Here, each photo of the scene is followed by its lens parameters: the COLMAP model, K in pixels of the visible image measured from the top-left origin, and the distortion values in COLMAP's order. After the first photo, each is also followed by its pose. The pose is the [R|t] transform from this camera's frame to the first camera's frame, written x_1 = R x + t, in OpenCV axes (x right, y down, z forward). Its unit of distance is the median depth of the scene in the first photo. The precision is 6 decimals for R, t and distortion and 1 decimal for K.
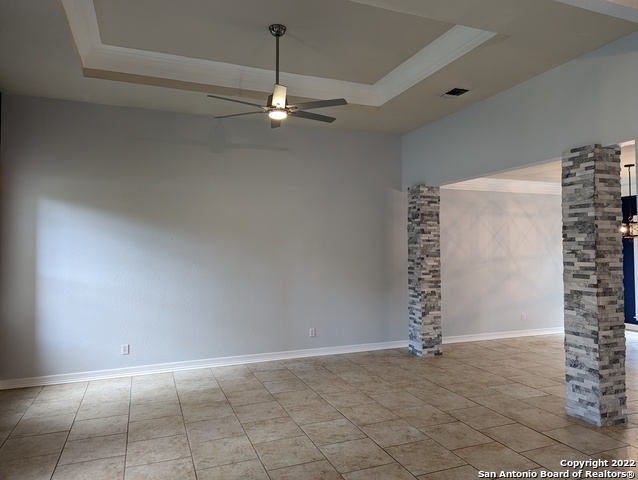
lens RADIAL K [[448.3, 0, 330.2], [0, 448.3, 235.1], [0, 0, 1]] dist [0.063955, -0.057334]
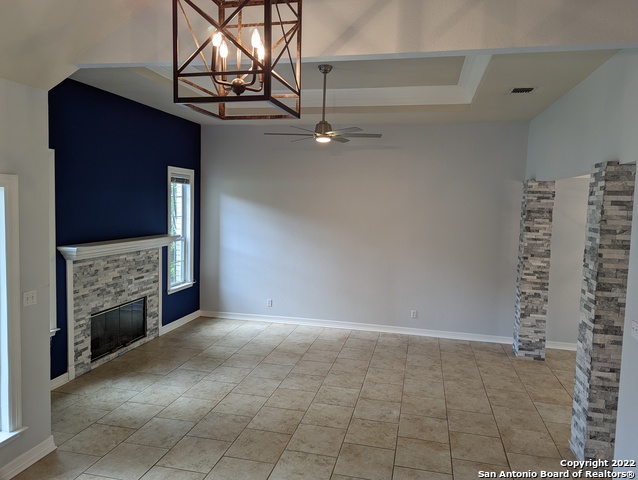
lens RADIAL K [[448.3, 0, 329.1], [0, 448.3, 234.8], [0, 0, 1]] dist [0.063955, -0.057334]
pose [[0.823777, 0.071298, -0.562413, 0.472647], [-0.016280, 0.994626, 0.102246, -0.103537], [0.566680, -0.075071, 0.820511, -0.015817]]
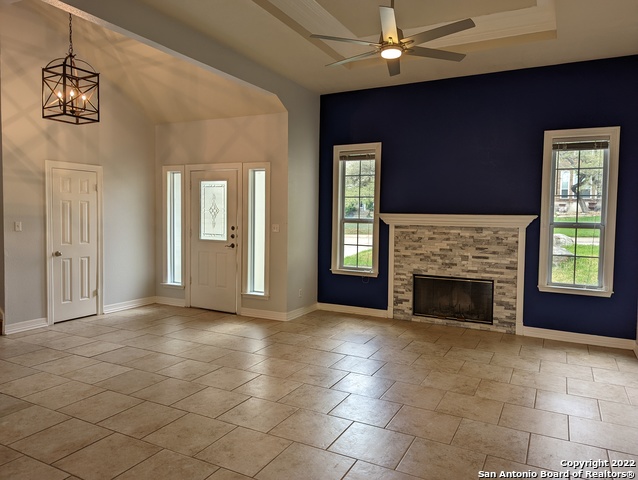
lens RADIAL K [[448.3, 0, 328.8], [0, 448.3, 231.5], [0, 0, 1]] dist [0.063955, -0.057334]
pose [[-0.762751, 0.019628, -0.646395, 0.421835], [0.007469, 0.999740, 0.021544, 0.041512], [0.646650, 0.011605, -0.762699, 1.236507]]
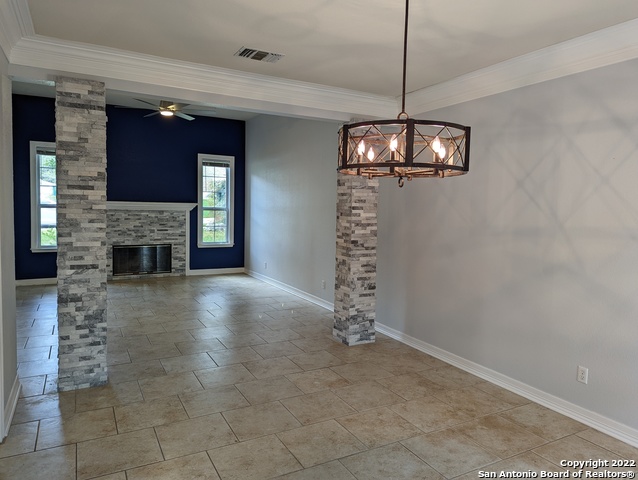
lens RADIAL K [[448.3, 0, 328.2], [0, 448.3, 233.2], [0, 0, 1]] dist [0.063955, -0.057334]
pose [[0.115300, 0.067016, -0.991067, 1.174482], [0.007228, 0.997639, 0.068302, 0.031221], [0.993304, -0.015039, 0.114544, 1.062126]]
